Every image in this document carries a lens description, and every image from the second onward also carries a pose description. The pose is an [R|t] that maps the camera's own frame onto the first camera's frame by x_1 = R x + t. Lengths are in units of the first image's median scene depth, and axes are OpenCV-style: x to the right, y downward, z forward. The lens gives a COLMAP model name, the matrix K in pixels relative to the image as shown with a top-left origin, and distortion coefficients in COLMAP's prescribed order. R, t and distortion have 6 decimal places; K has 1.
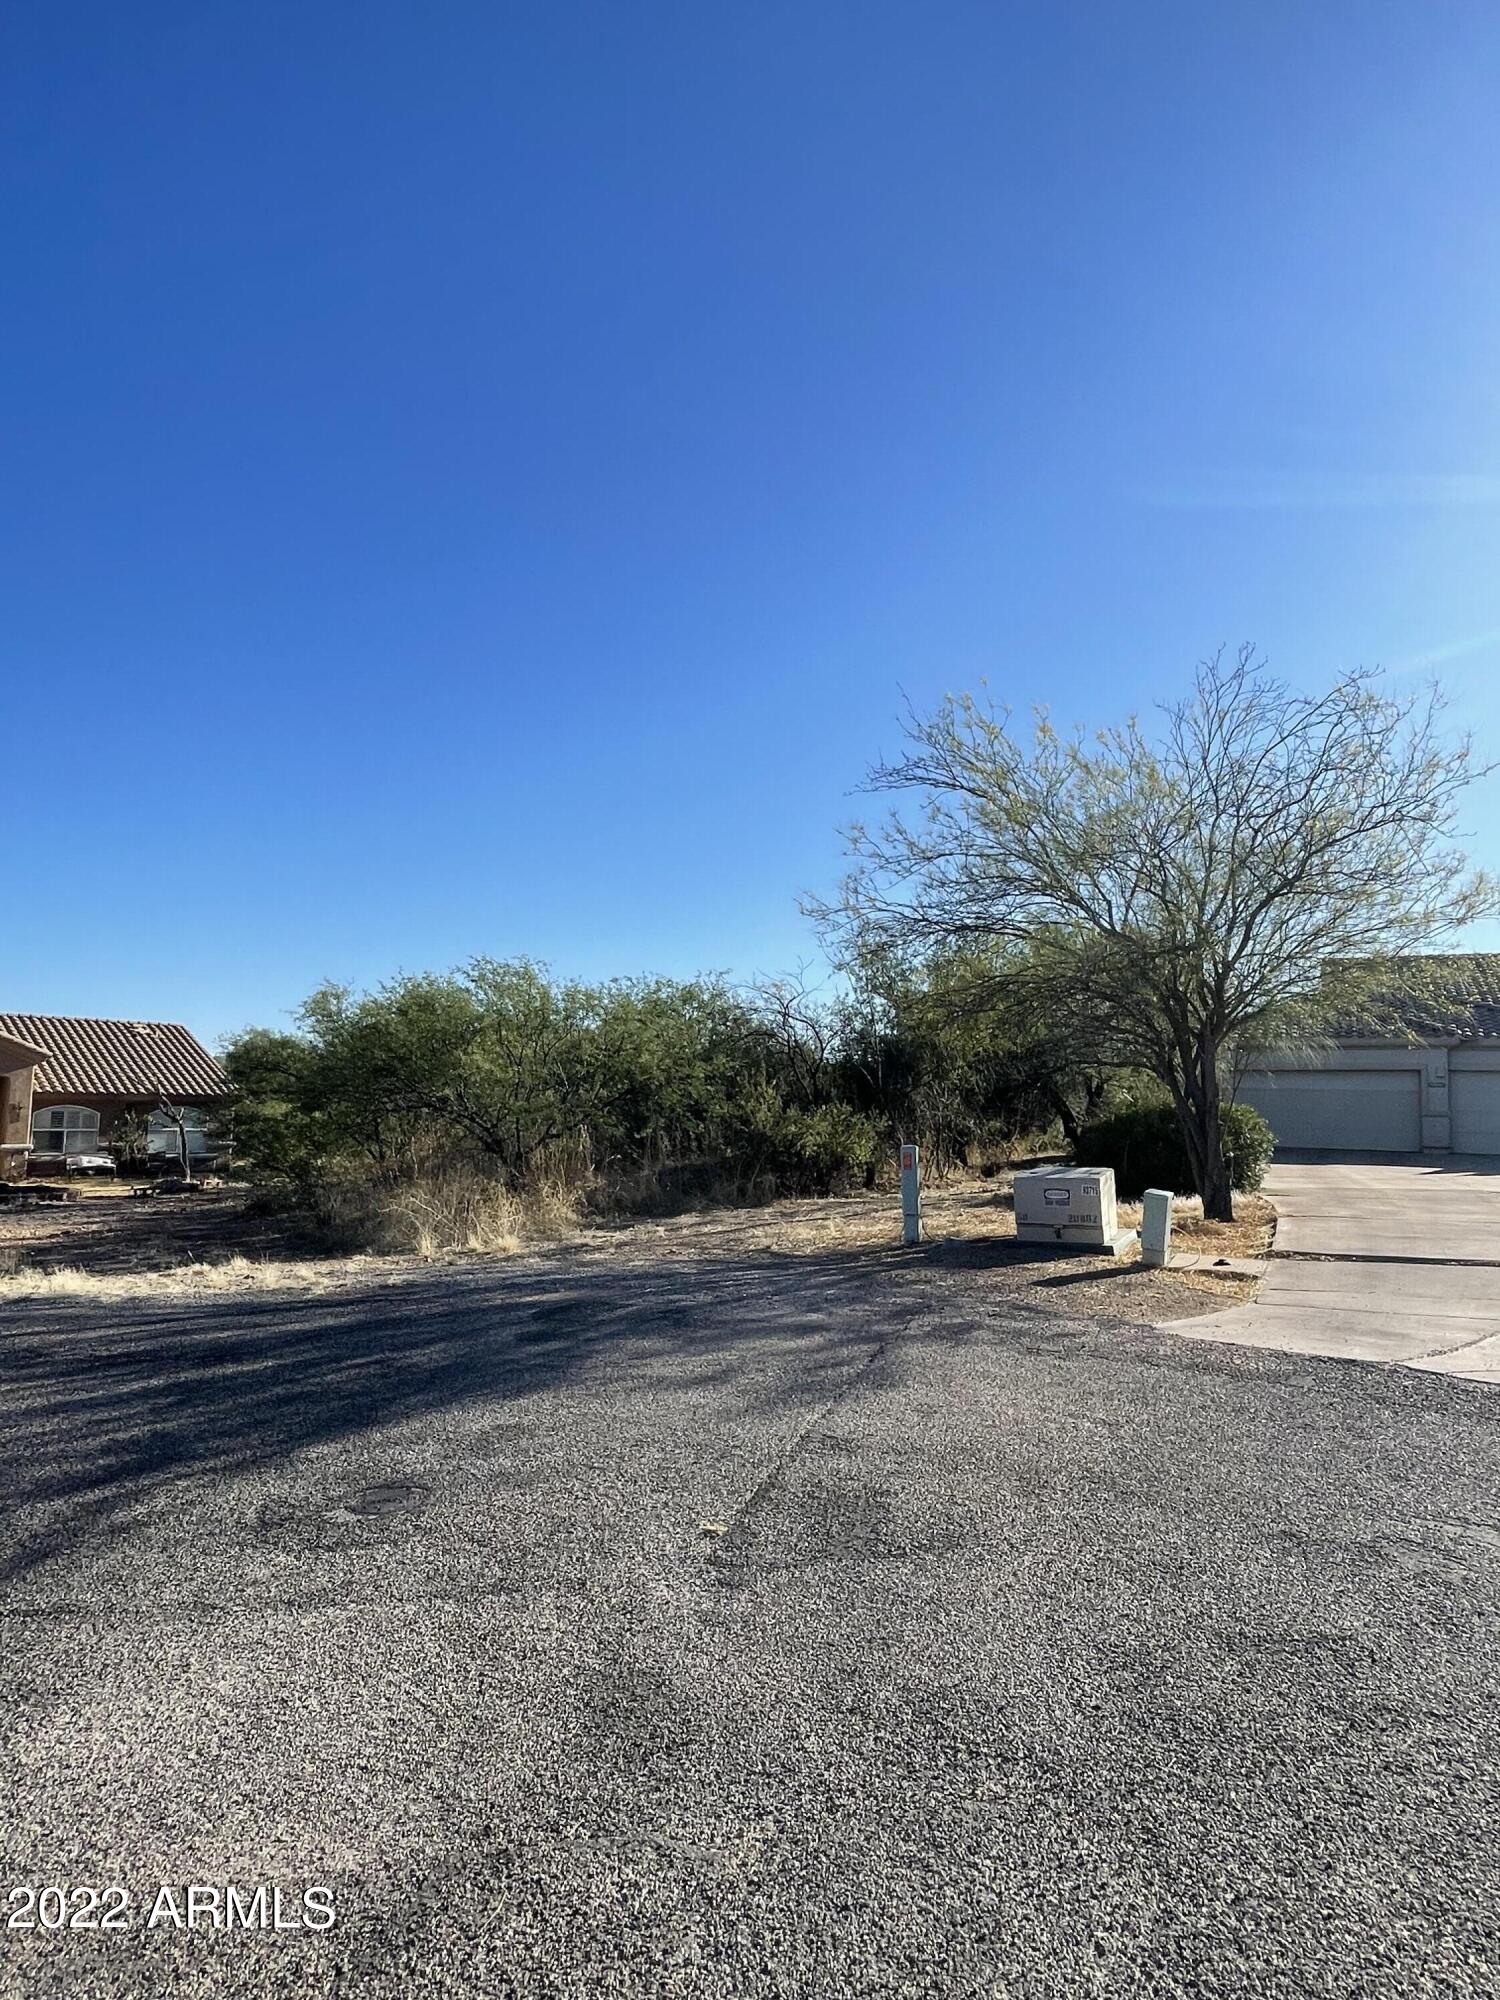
lens RADIAL K [[1167.9, 0, 769.1], [0, 1167.9, 1012.9], [0, 0, 1]] dist [0.007677, 0.010164]
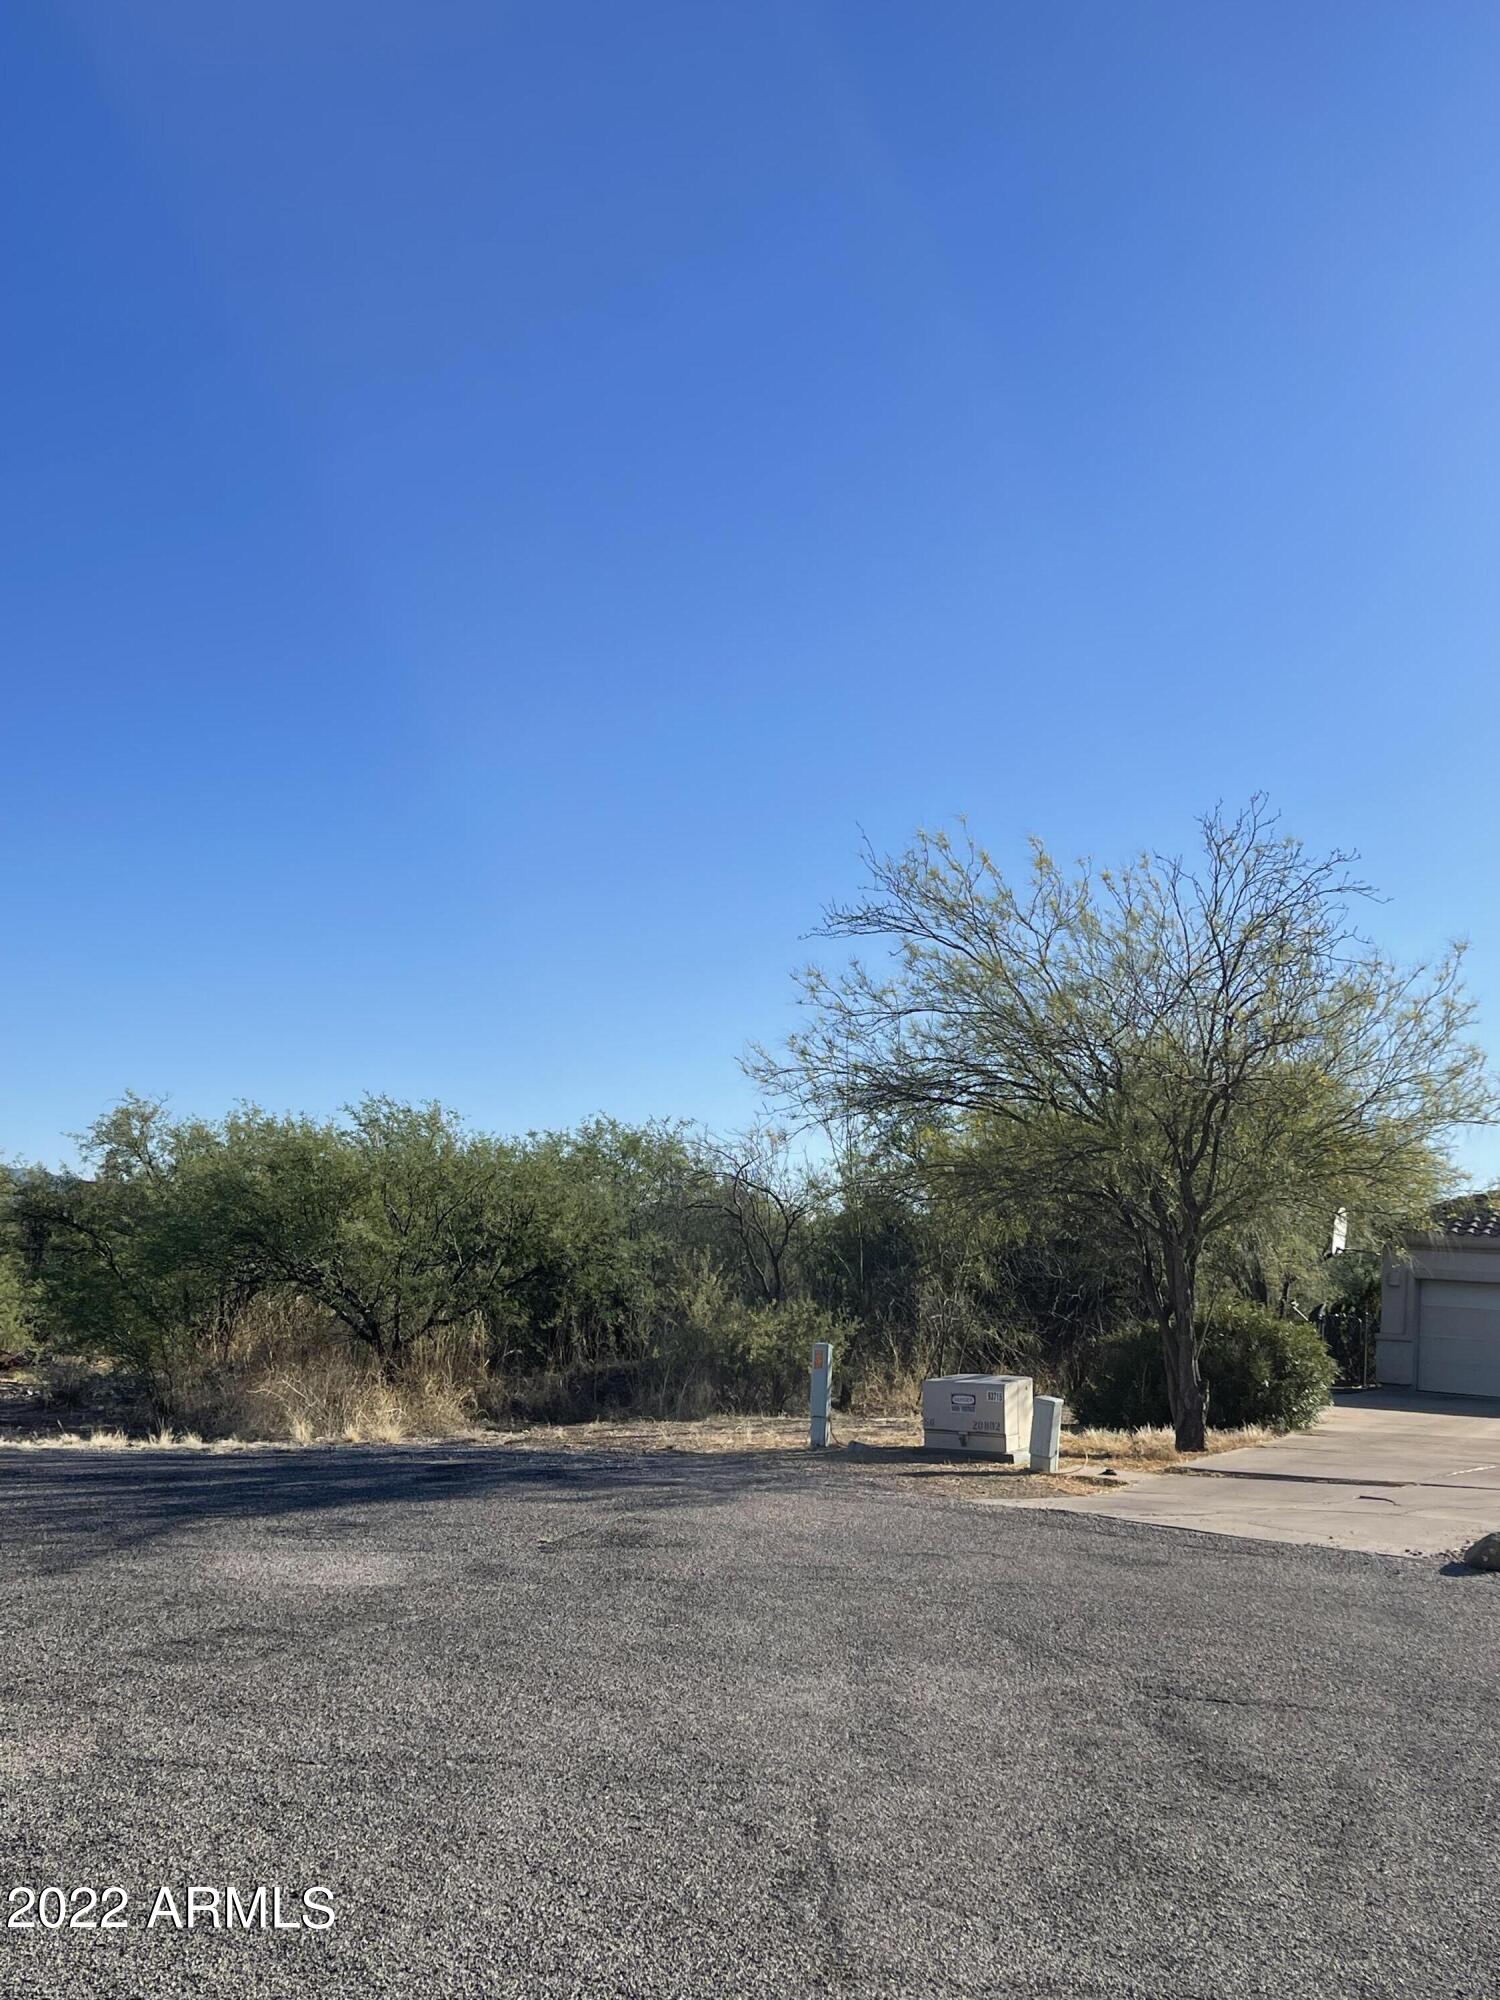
lens RADIAL K [[2170.4, 0, 784.4], [0, 2170.4, 1006.8], [0, 0, 1]] dist [0.050883, 0.000000]
pose [[0.998761, 0.043715, -0.023791, 0.081354], [-0.045011, 0.997361, -0.056969, -0.038152], [0.021238, 0.057969, 0.998092, -0.522930]]
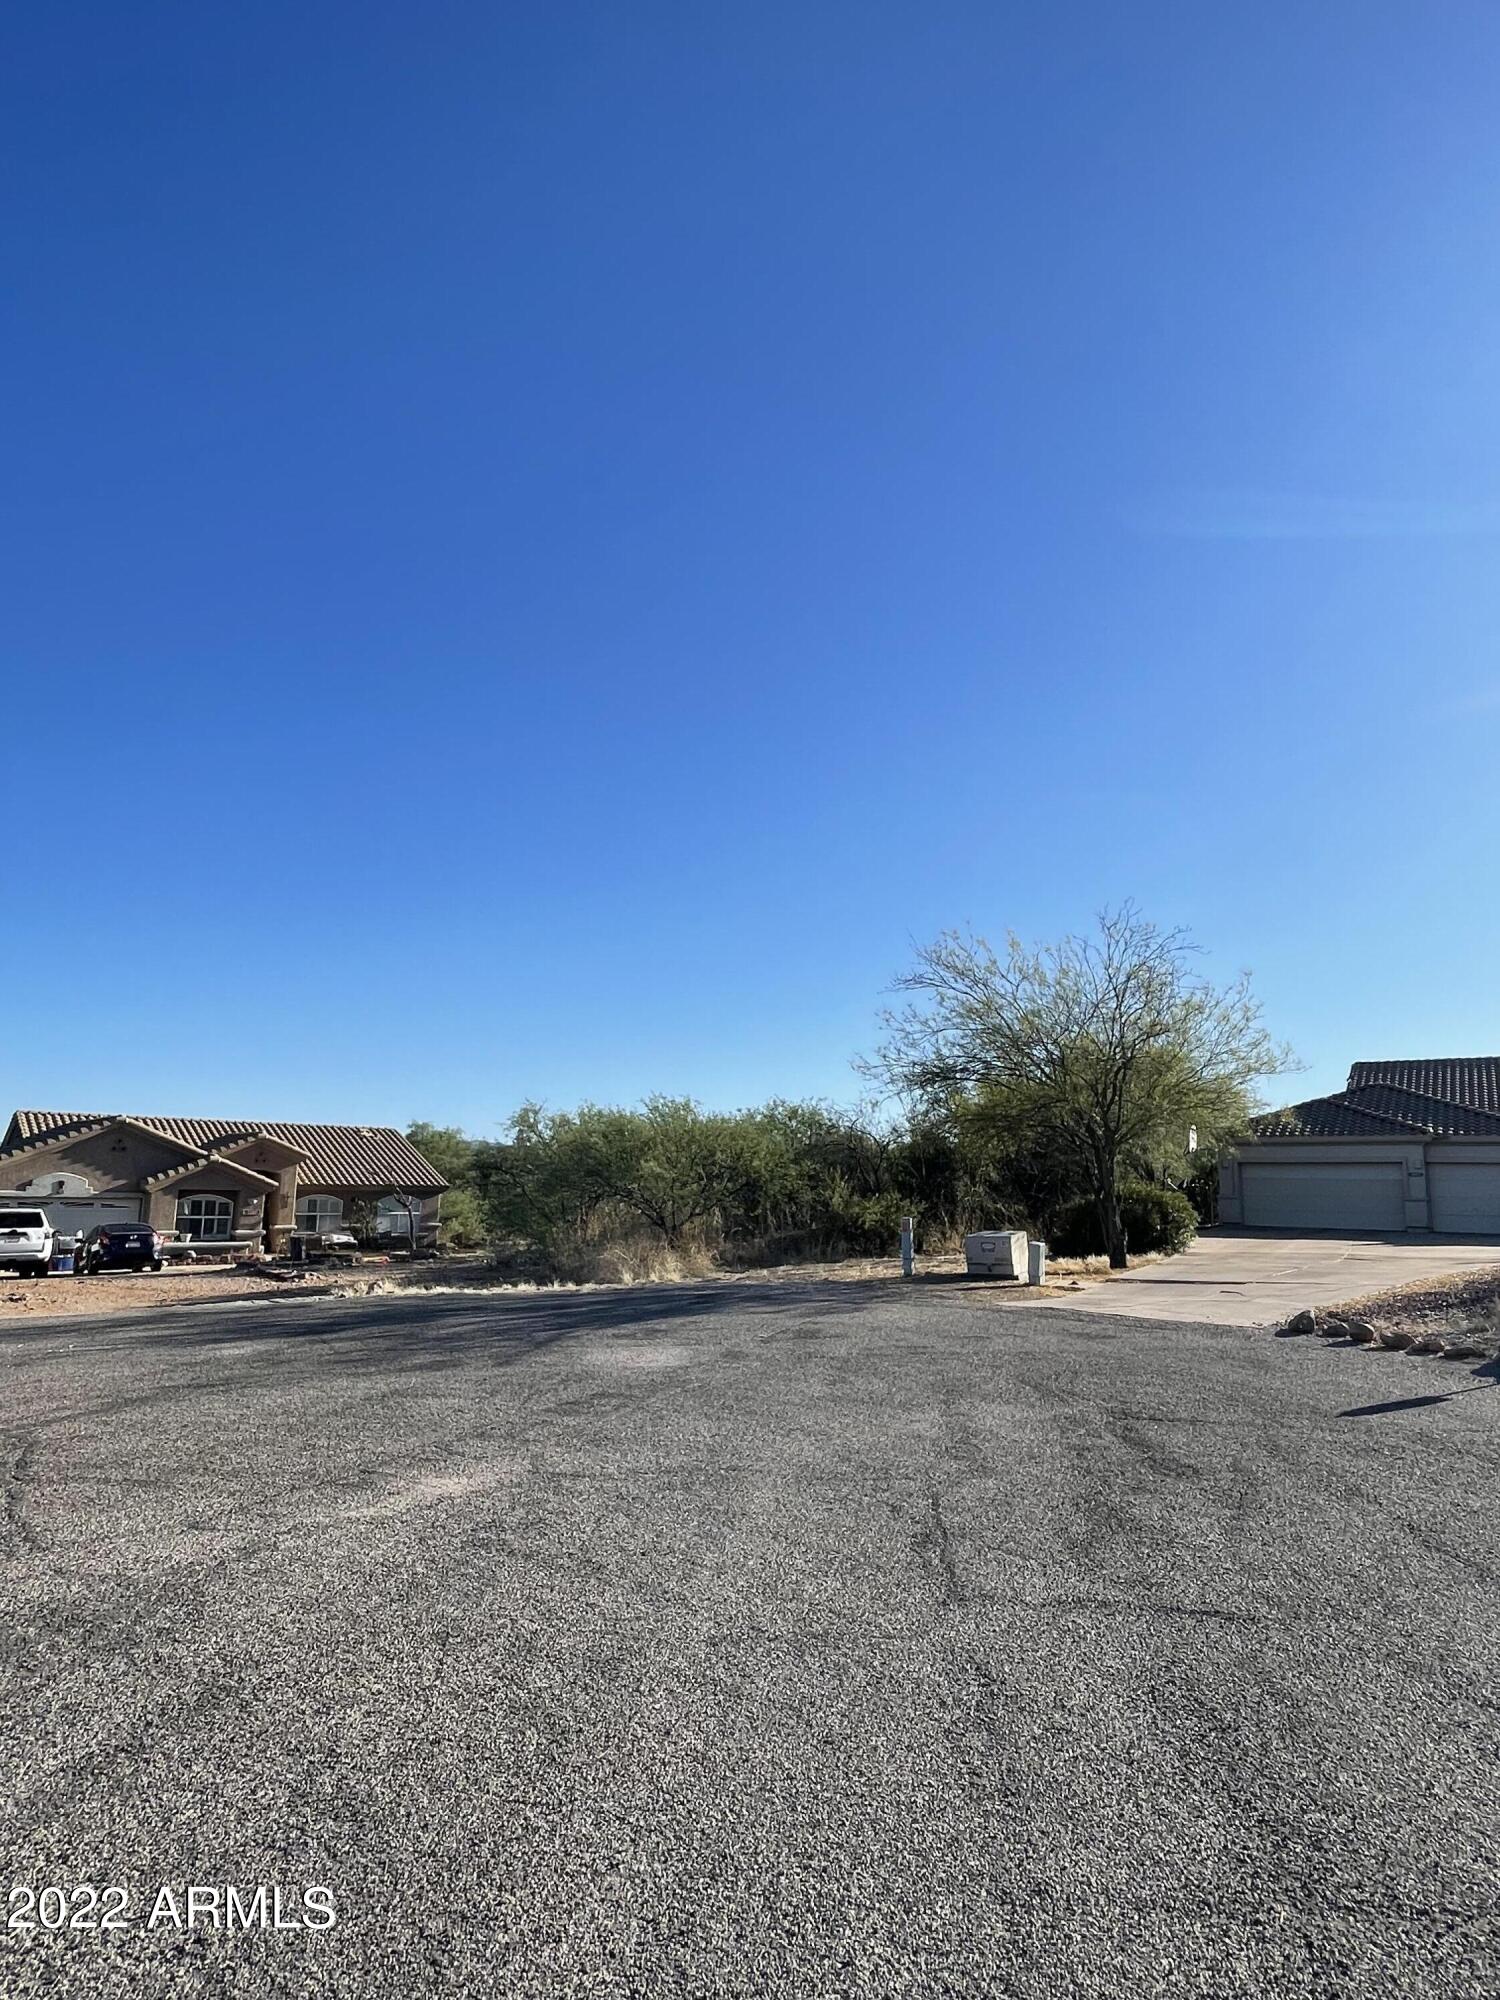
lens RADIAL K [[1167.9, 0, 753.1], [0, 1167.9, 982.0], [0, 0, 1]] dist [0.007677, 0.010164]
pose [[0.992348, -0.024695, -0.120978, 0.077053], [0.012562, 0.994903, -0.100049, -0.041527], [0.122832, 0.097764, 0.987600, -0.510107]]
